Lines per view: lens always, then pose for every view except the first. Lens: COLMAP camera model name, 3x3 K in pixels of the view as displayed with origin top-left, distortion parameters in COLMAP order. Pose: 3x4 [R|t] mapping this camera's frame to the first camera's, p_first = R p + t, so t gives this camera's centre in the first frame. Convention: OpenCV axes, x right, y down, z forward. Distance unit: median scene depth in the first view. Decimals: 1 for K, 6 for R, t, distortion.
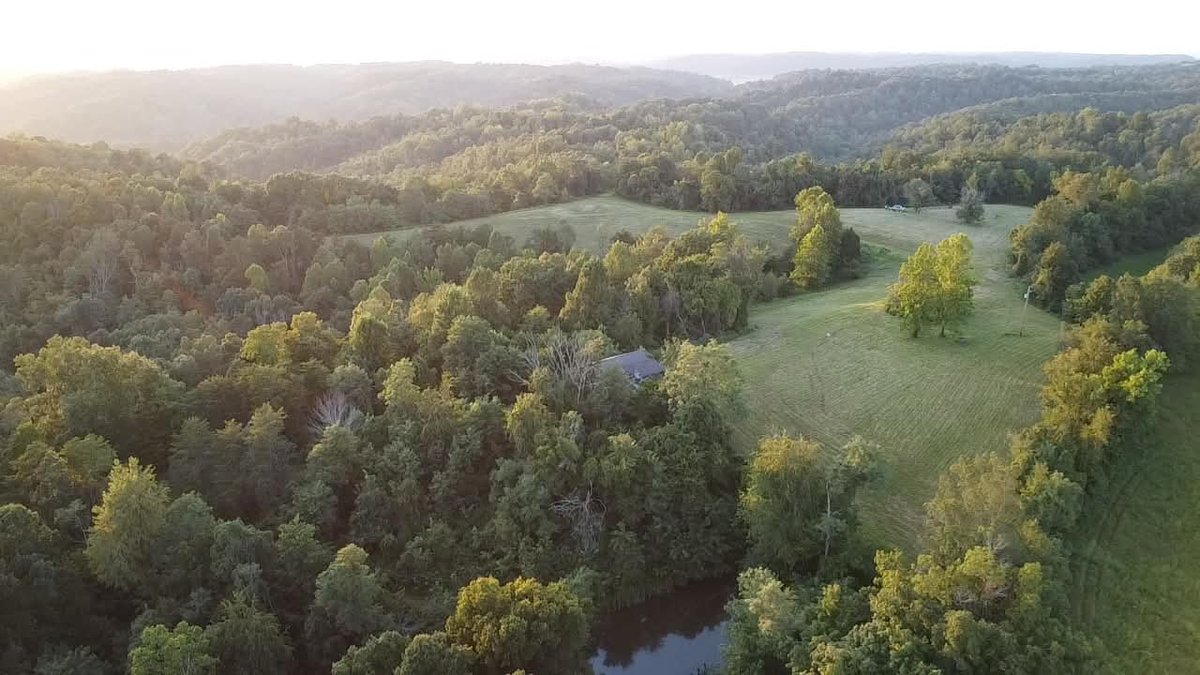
lens RADIAL K [[873.2, 0, 597.9], [0, 873.2, 337.0], [0, 0, 1]] dist [-0.023387, -0.013601]
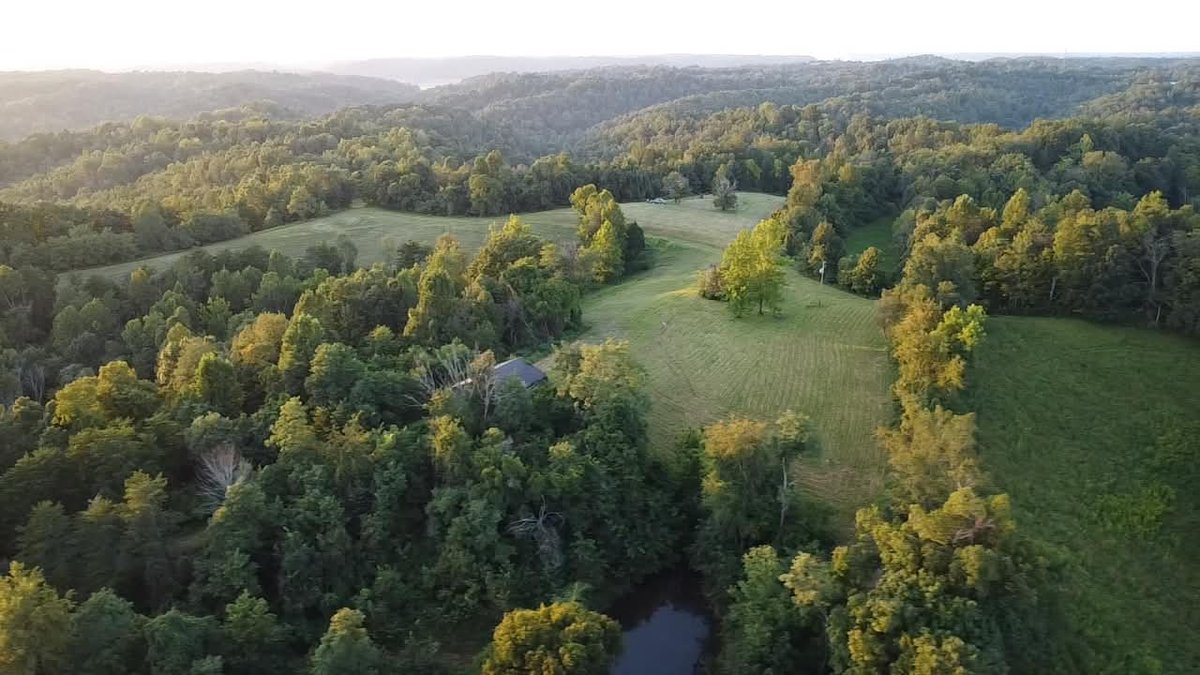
lens RADIAL K [[873.2, 0, 597.9], [0, 873.2, 335.9], [0, 0, 1]] dist [-0.023387, -0.013601]
pose [[0.935687, -0.110306, 0.335145, -0.118640], [0.112208, 0.993590, 0.013746, -0.008206], [-0.334513, 0.024744, 0.942066, 0.027493]]
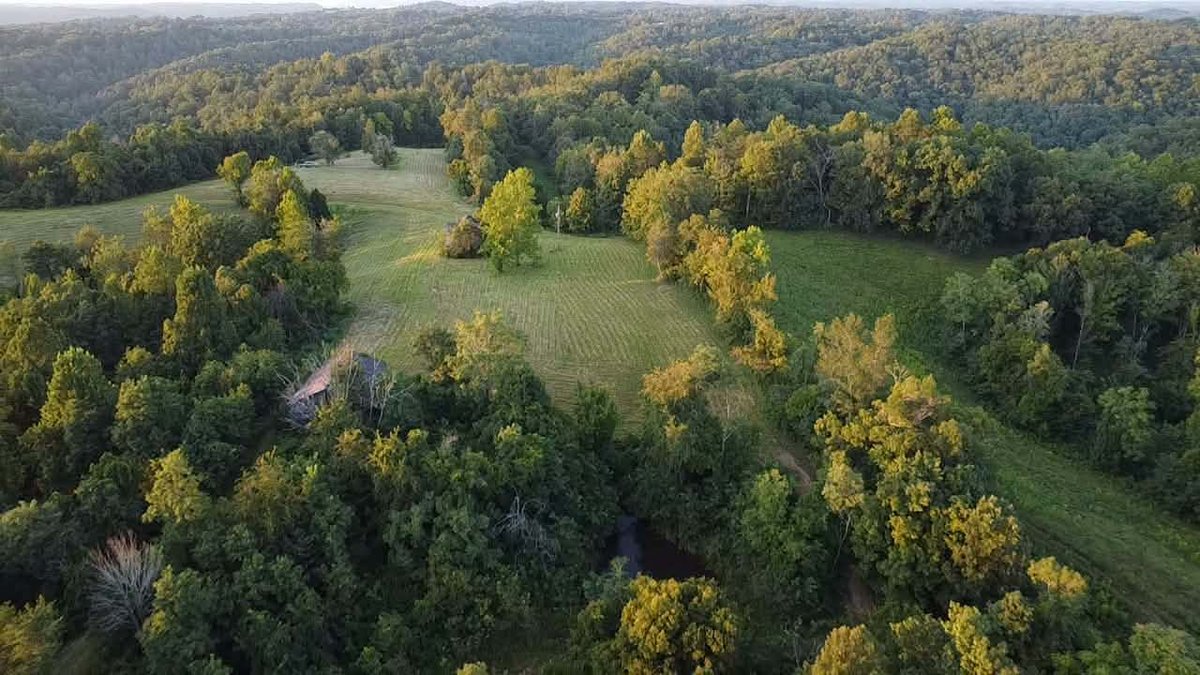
lens RADIAL K [[873.2, 0, 603.0], [0, 873.2, 341.3], [0, 0, 1]] dist [-0.023387, -0.013601]
pose [[0.615214, -0.286890, 0.734306, -0.260928], [0.246064, 0.954781, 0.166872, -0.047347], [-0.748976, 0.078024, 0.657988, 0.154362]]
